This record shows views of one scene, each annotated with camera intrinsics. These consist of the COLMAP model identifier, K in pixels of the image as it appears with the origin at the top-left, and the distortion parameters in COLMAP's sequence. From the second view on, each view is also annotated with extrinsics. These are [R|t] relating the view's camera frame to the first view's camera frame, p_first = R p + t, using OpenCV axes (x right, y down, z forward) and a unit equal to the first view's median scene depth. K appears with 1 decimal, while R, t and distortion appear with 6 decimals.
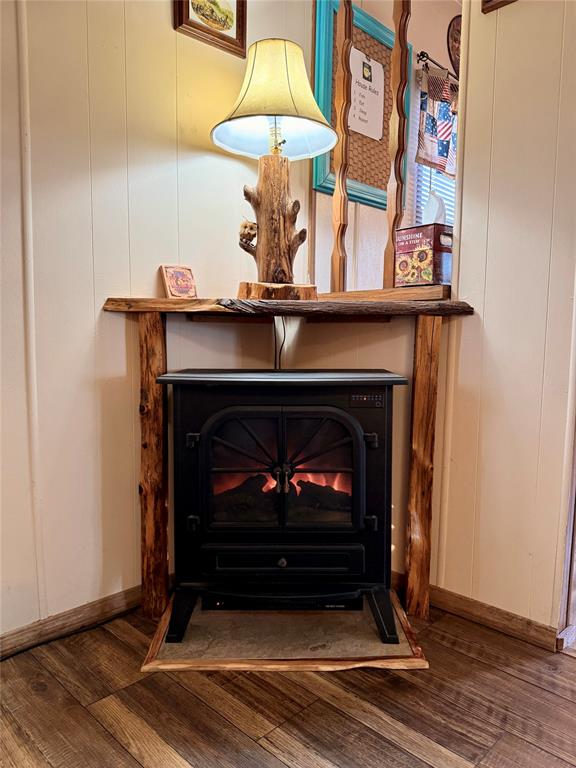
lens RADIAL K [[543.2, 0, 288.1], [0, 543.2, 384.1], [0, 0, 1]] dist [0.041682, -0.043326]
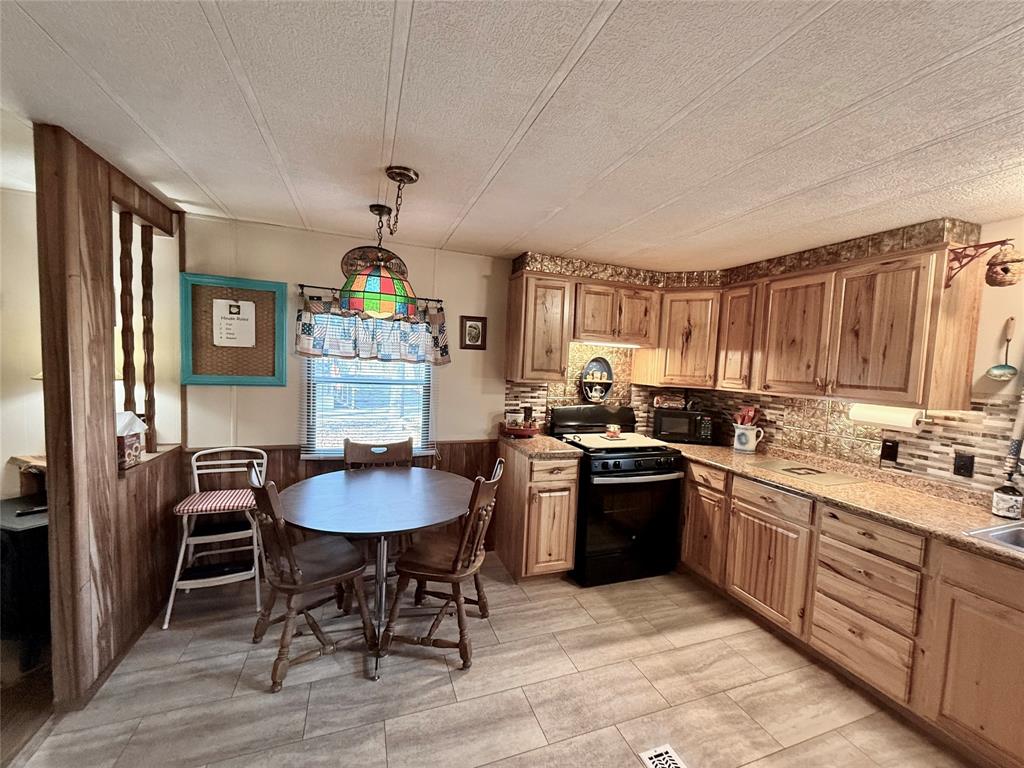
lens RADIAL K [[408.2, 0, 515.8], [0, 408.2, 386.9], [0, 0, 1]] dist [-0.000842, -0.000433]
pose [[0.898259, 0.049776, -0.436639, 1.394280], [-0.066881, 0.997475, -0.023878, -0.362480], [0.434348, 0.050651, 0.899320, 0.283214]]
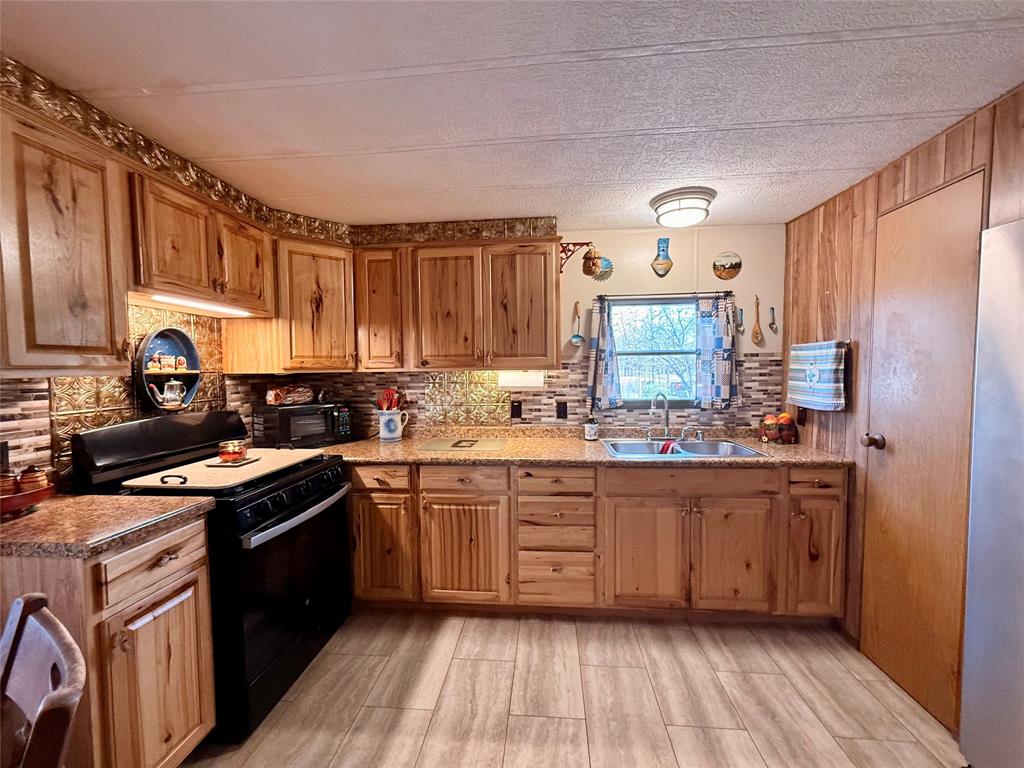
lens RADIAL K [[408.2, 0, 519.1], [0, 408.2, 386.1], [0, 0, 1]] dist [-0.000842, -0.000433]
pose [[0.780637, -0.053490, 0.622691, 1.010365], [0.078567, 0.996826, -0.012868, -0.342019], [-0.620027, 0.058968, 0.782362, 0.694702]]
